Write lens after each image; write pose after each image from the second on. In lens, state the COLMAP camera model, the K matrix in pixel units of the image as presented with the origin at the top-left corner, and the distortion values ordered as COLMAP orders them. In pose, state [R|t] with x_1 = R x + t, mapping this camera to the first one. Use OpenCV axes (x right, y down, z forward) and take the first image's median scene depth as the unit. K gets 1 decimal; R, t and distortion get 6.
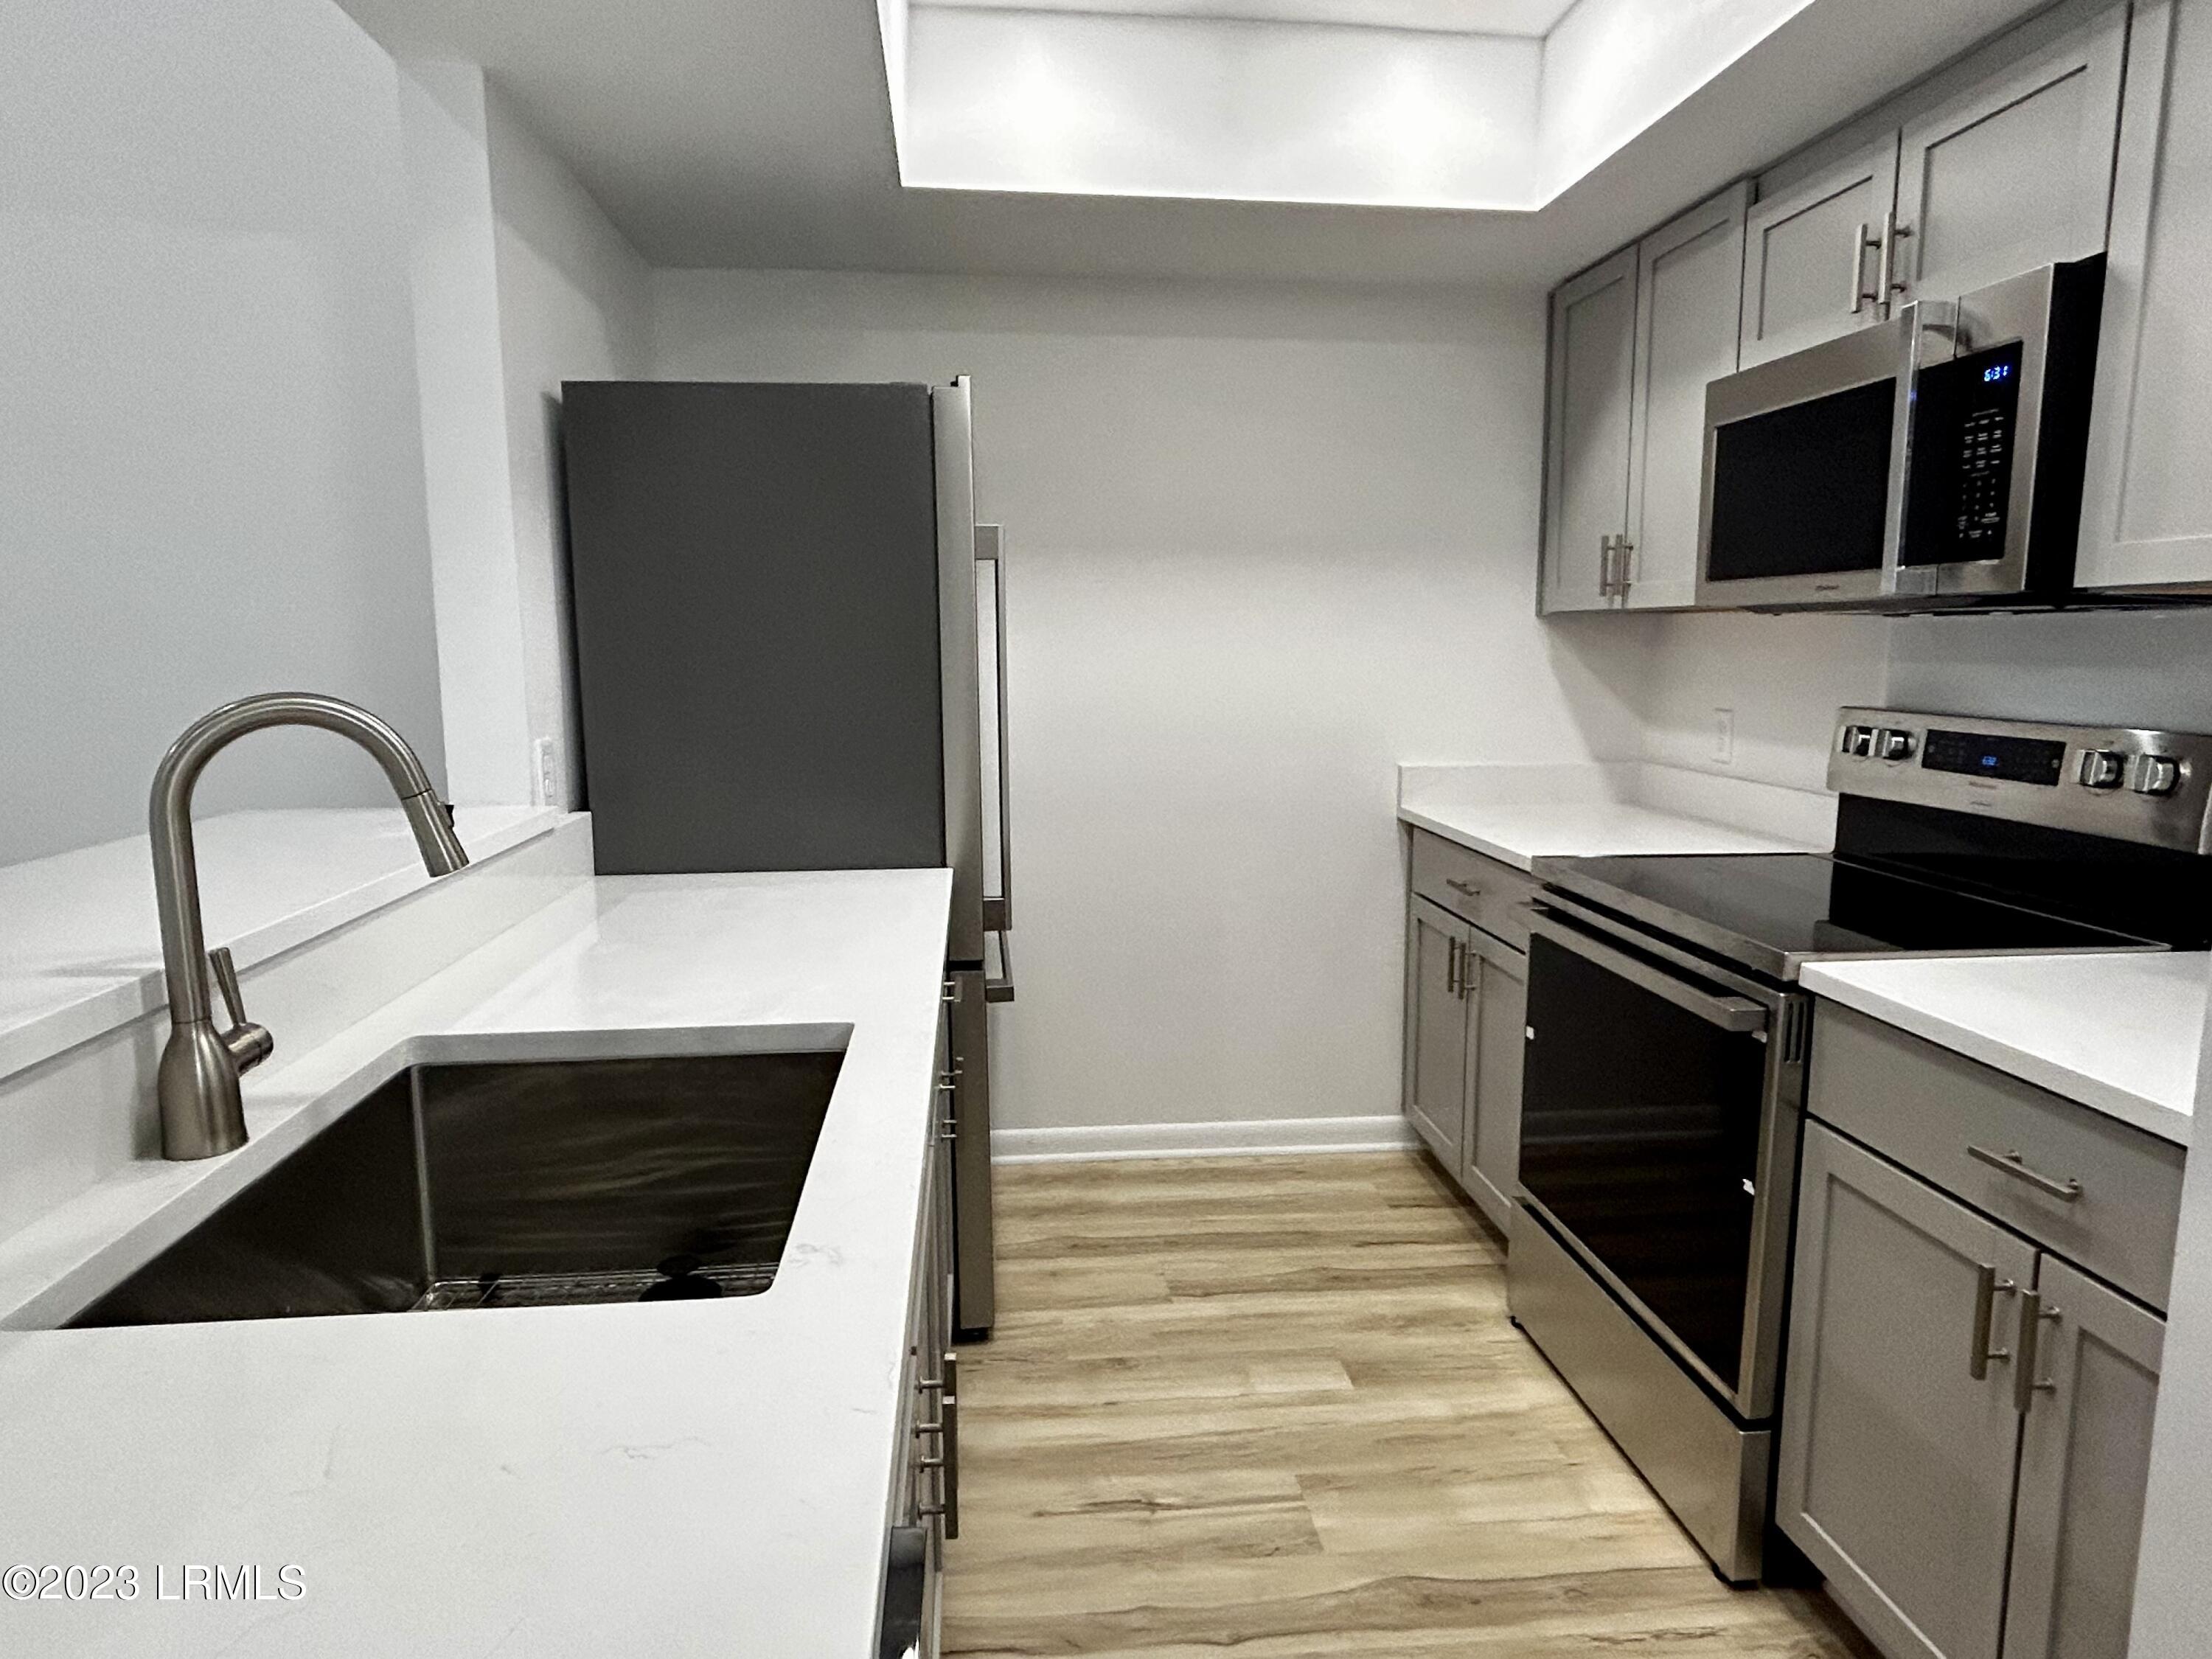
lens RADIAL K [[1373.2, 0, 1106.0], [0, 1373.2, 829.5], [0, 0, 1]] dist [0.001624, -0.000222]
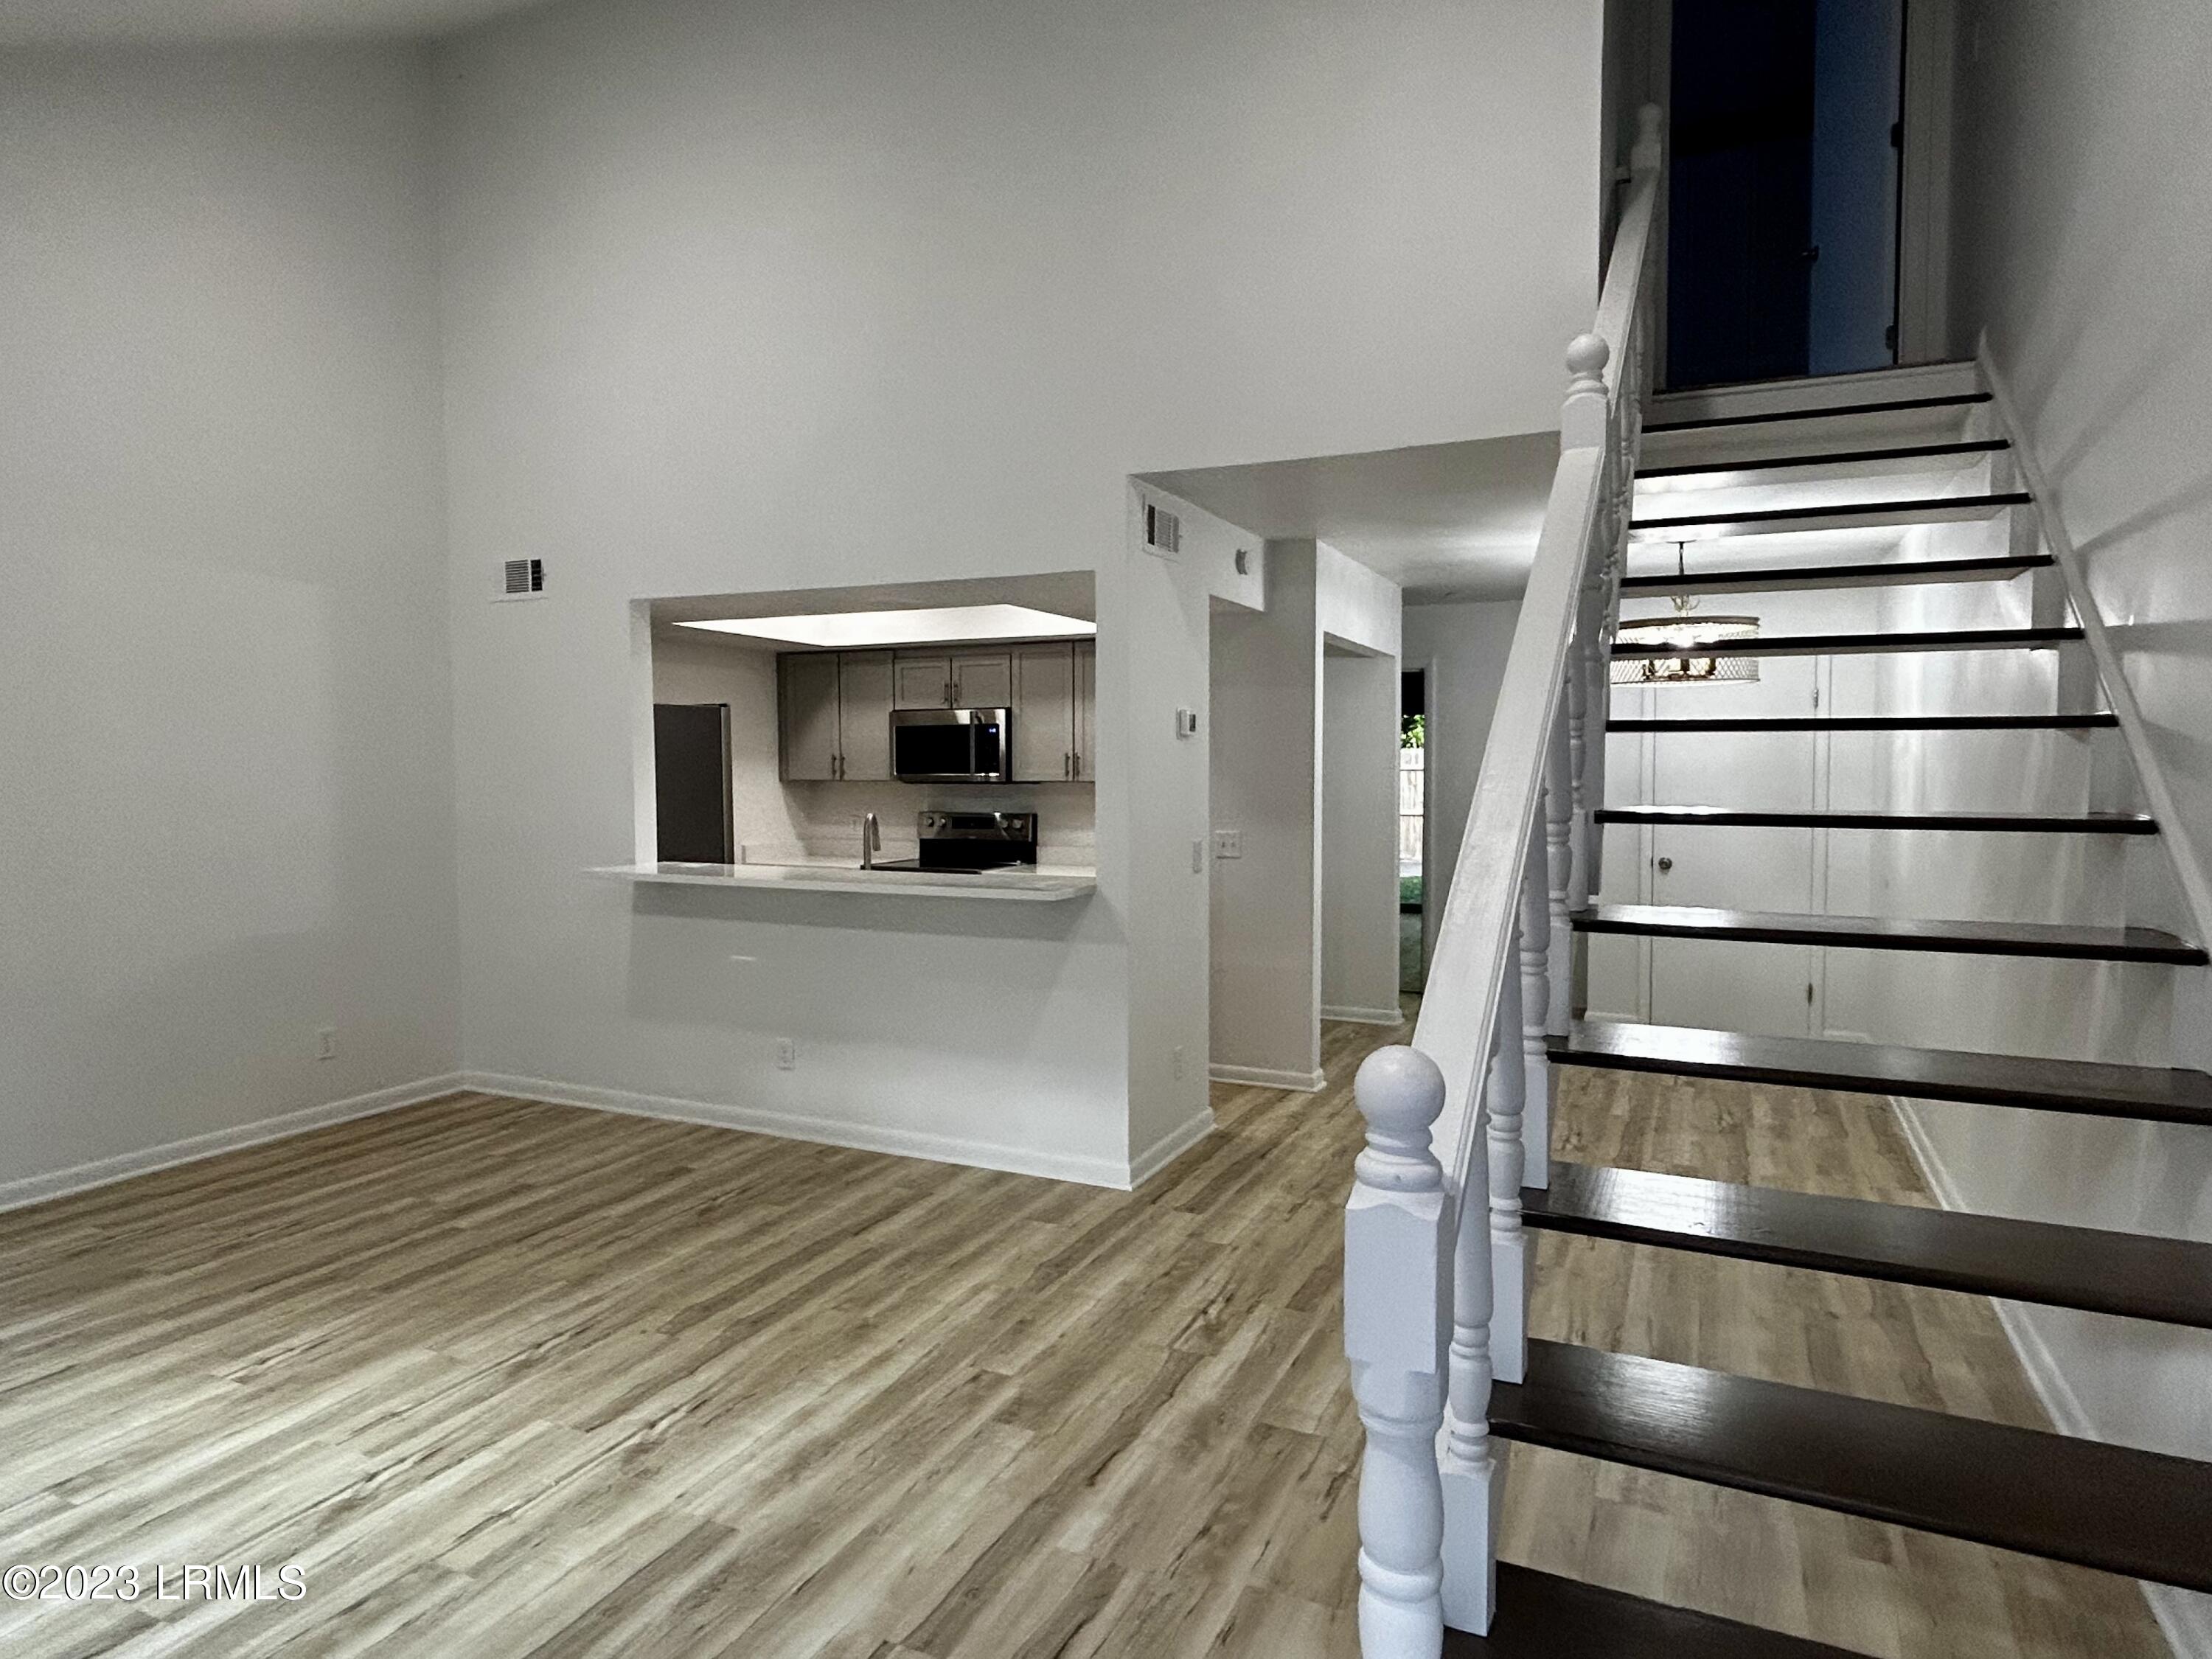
lens RADIAL K [[1276.9, 0, 1106.0], [0, 1276.9, 829.5], [0, 0, 1]] dist [0.002098, -0.001416]
pose [[0.512573, -0.035887, 0.857893, -1.882582], [0.123406, 0.991832, -0.032243, 0.105980], [-0.849729, 0.122396, 0.512815, -0.932532]]
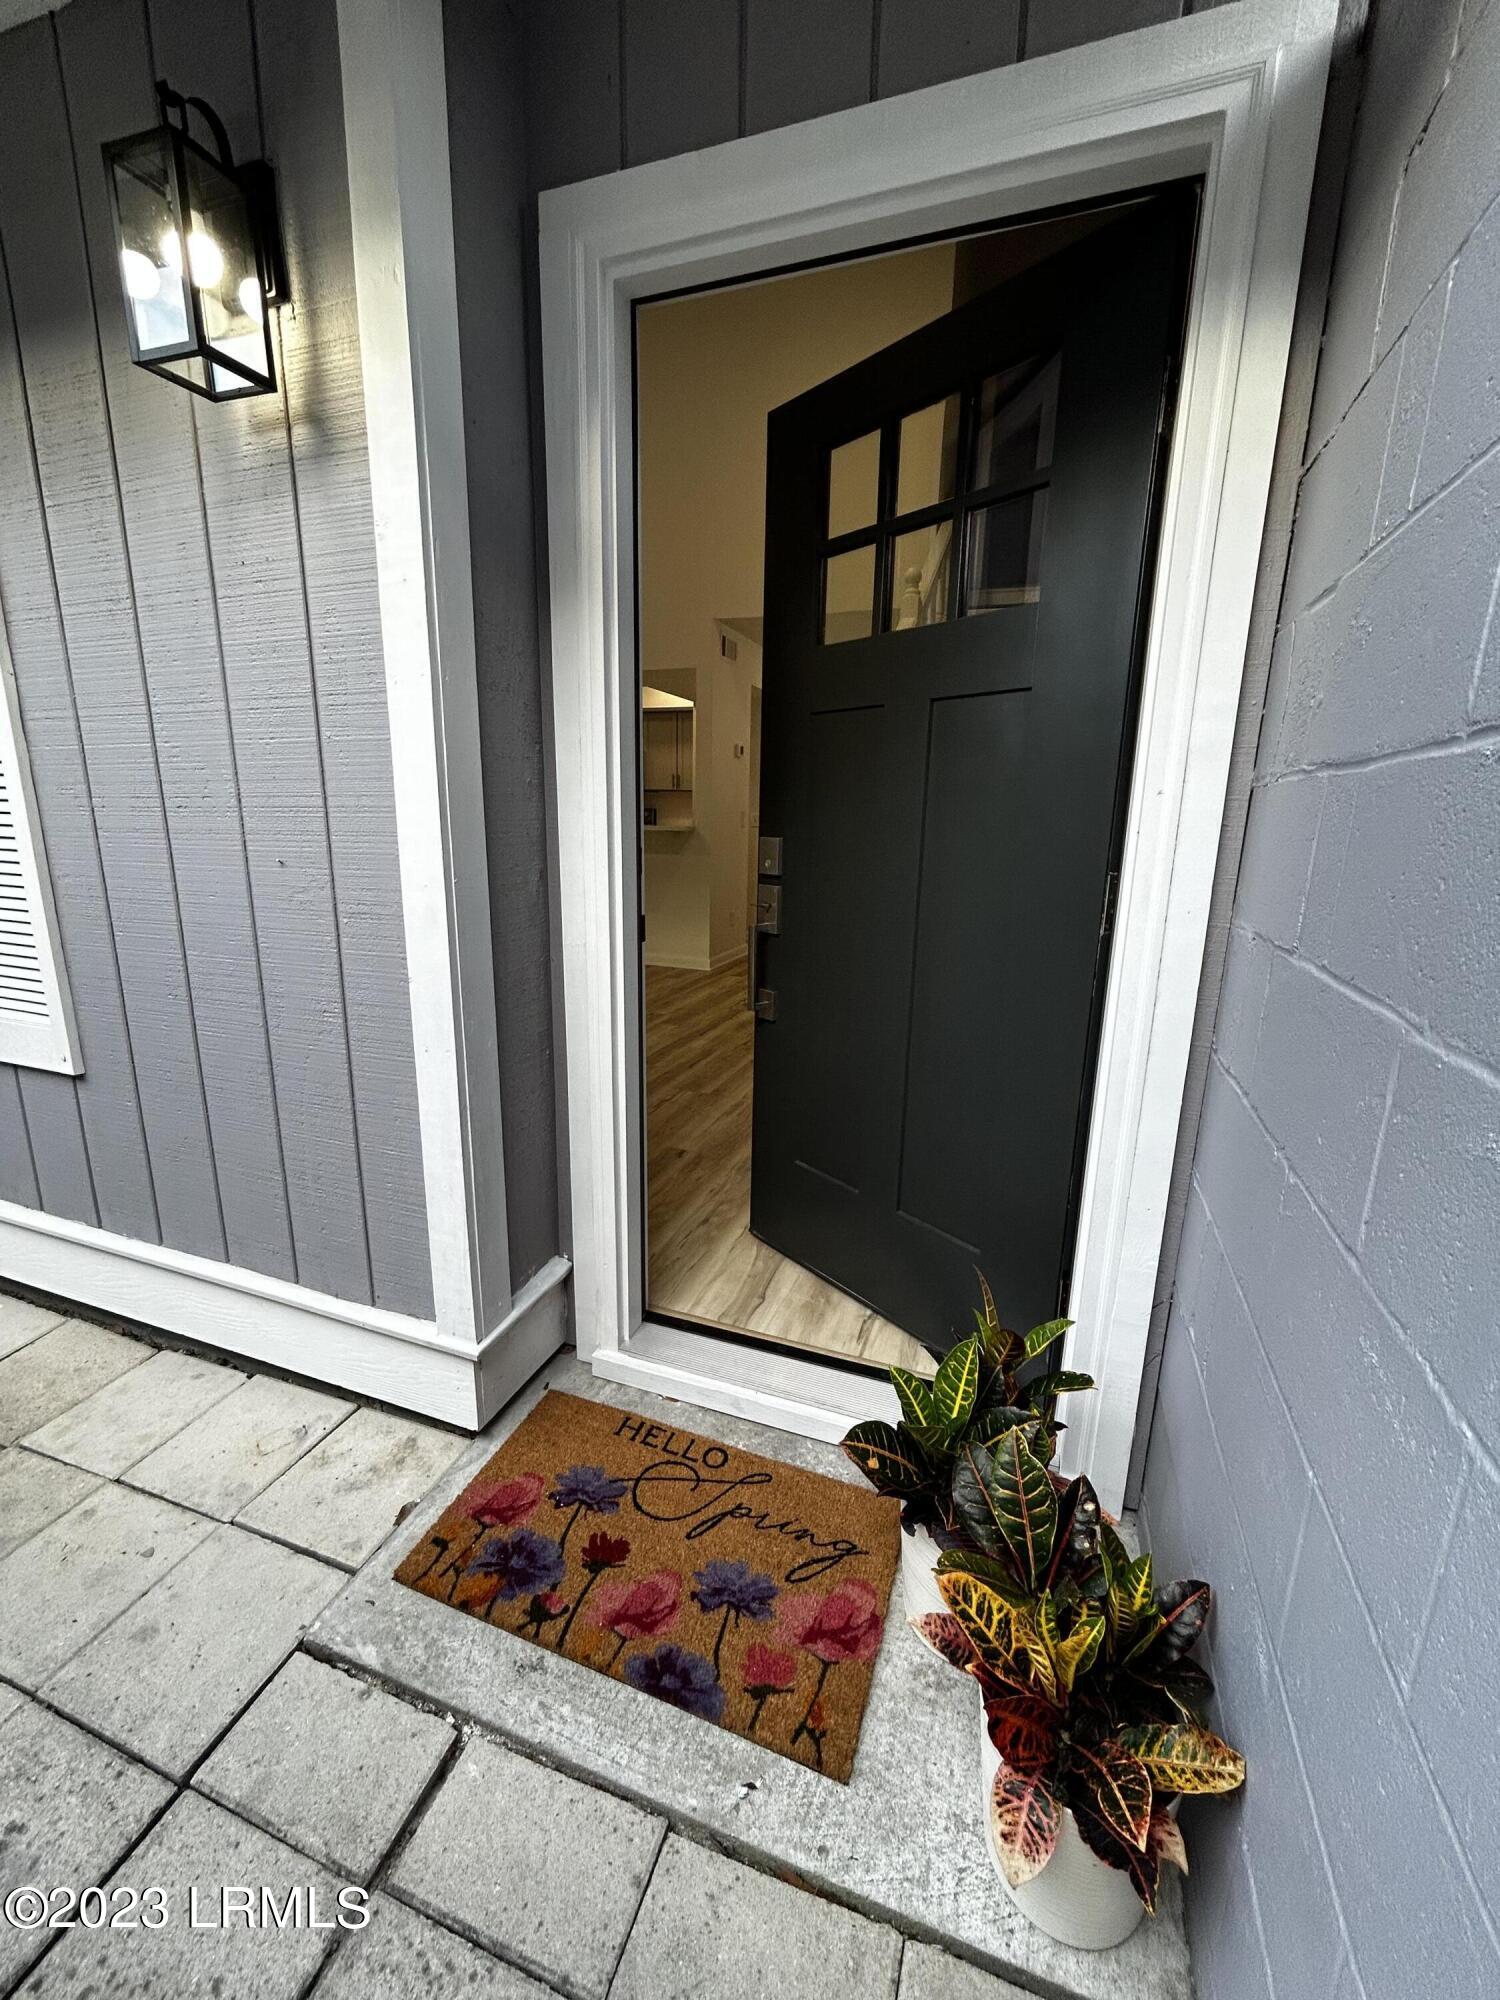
lens RADIAL K [[801.9, 0, 750.0], [0, 801.9, 1000.0], [0, 0, 1]] dist [-0.000200, 0.000001]
pose [[0.437078, -0.186318, 0.879914, -2.468622], [0.107154, 0.982128, 0.154735, 0.278354], [-0.893018, 0.026655, 0.449231, -1.188849]]
